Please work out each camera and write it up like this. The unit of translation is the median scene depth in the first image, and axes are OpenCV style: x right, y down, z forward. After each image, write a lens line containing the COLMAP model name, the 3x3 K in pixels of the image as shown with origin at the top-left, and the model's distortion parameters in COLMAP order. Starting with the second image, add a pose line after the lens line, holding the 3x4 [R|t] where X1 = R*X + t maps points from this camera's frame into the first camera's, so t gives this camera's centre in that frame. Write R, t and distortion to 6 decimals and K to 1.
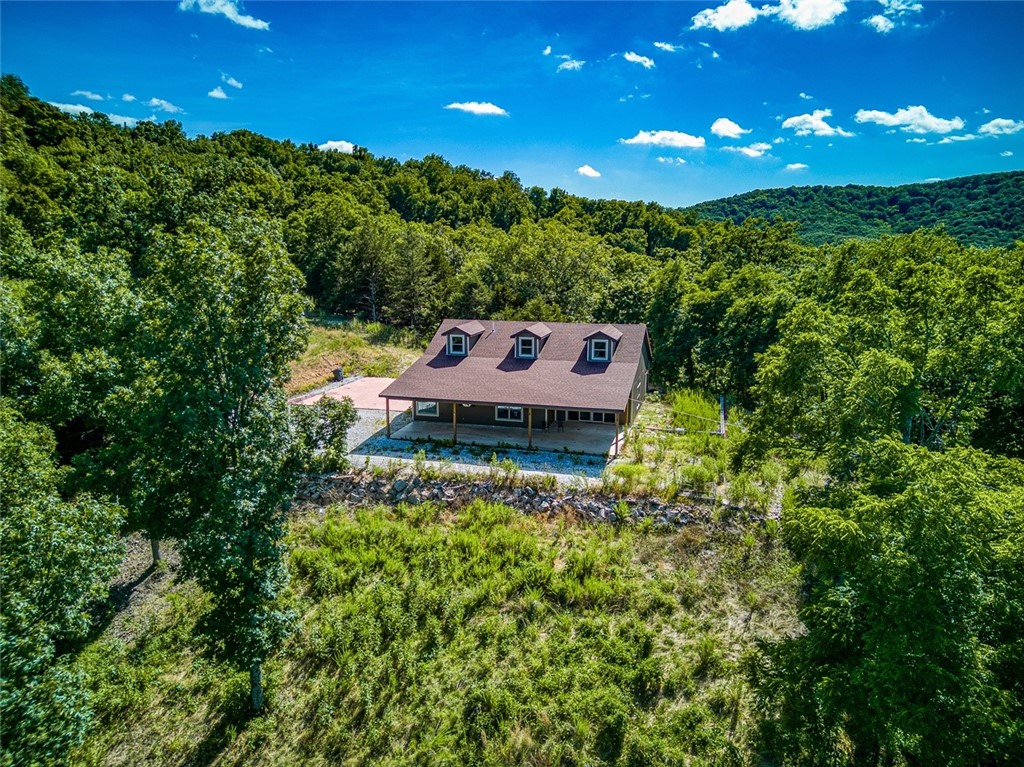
lens RADIAL K [[769.8, 0, 515.2], [0, 769.8, 367.4], [0, 0, 1]] dist [0.124850, -0.008048]
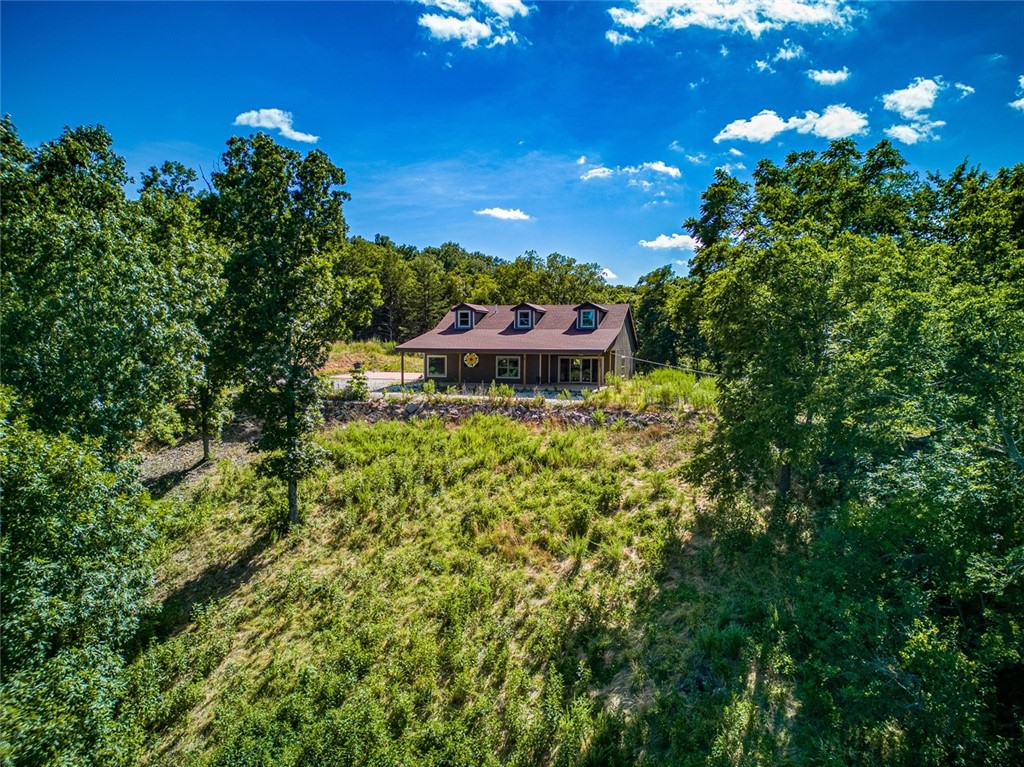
lens RADIAL K [[769.8, 0, 515.2], [0, 769.8, 367.4], [0, 0, 1]] dist [0.124850, -0.008048]
pose [[0.999800, 0.009490, -0.017615, 0.030165], [-0.011819, 0.990469, -0.137229, 0.277598], [0.016145, 0.137410, 0.990383, -0.179464]]
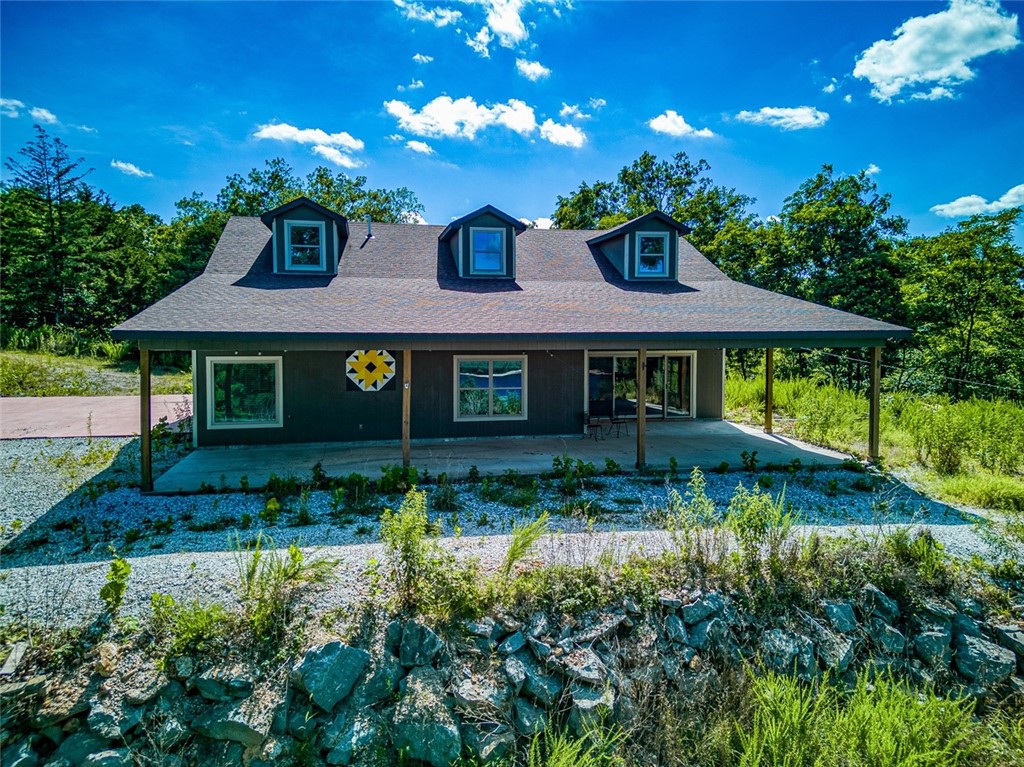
lens RADIAL K [[769.8, 0, 515.2], [0, 769.8, 367.4], [0, 0, 1]] dist [0.124850, -0.008048]
pose [[0.887140, -0.026089, 0.460762, -0.221639], [0.079837, 0.992024, -0.097545, 0.106936], [-0.454542, 0.123322, 0.882147, 0.872102]]
